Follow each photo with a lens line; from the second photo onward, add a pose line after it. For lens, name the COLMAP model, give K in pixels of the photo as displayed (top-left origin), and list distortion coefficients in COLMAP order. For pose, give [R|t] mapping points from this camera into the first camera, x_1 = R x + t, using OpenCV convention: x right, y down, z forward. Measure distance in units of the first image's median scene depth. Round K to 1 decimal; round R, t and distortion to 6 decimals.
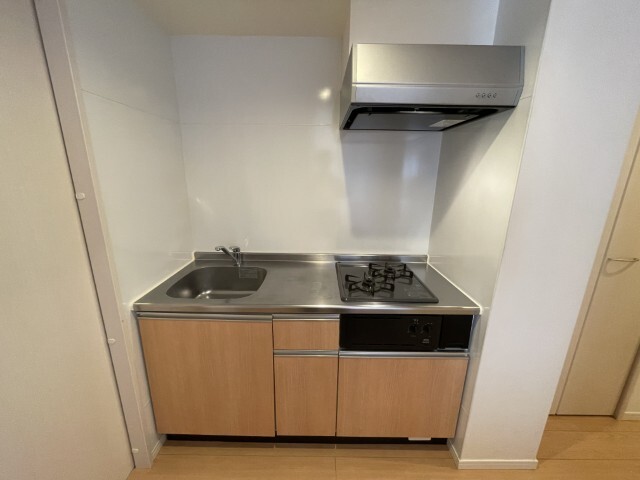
lens RADIAL K [[259.0, 0, 320.0], [0, 259.0, 240.0], [0, 0, 1]] dist [-0.008154, -0.000203]
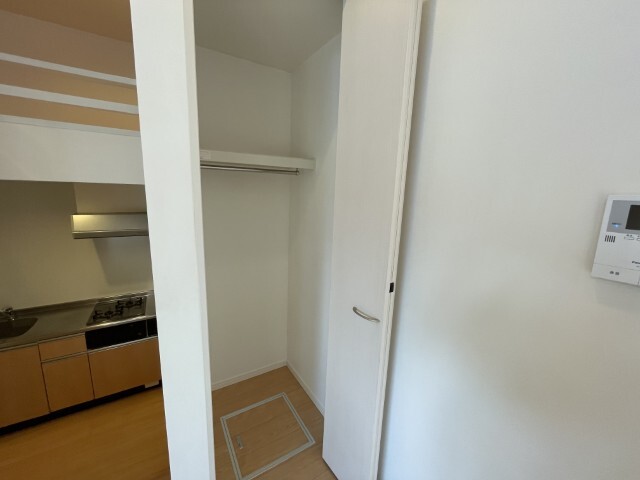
lens RADIAL K [[259.0, 0, 320.0], [0, 259.0, 240.0], [0, 0, 1]] dist [-0.008154, -0.000203]
pose [[0.852012, -0.084281, 0.516694, 0.628185], [0.111044, 0.993593, -0.021038, -0.167903], [-0.511610, 0.075300, 0.855912, -1.597431]]
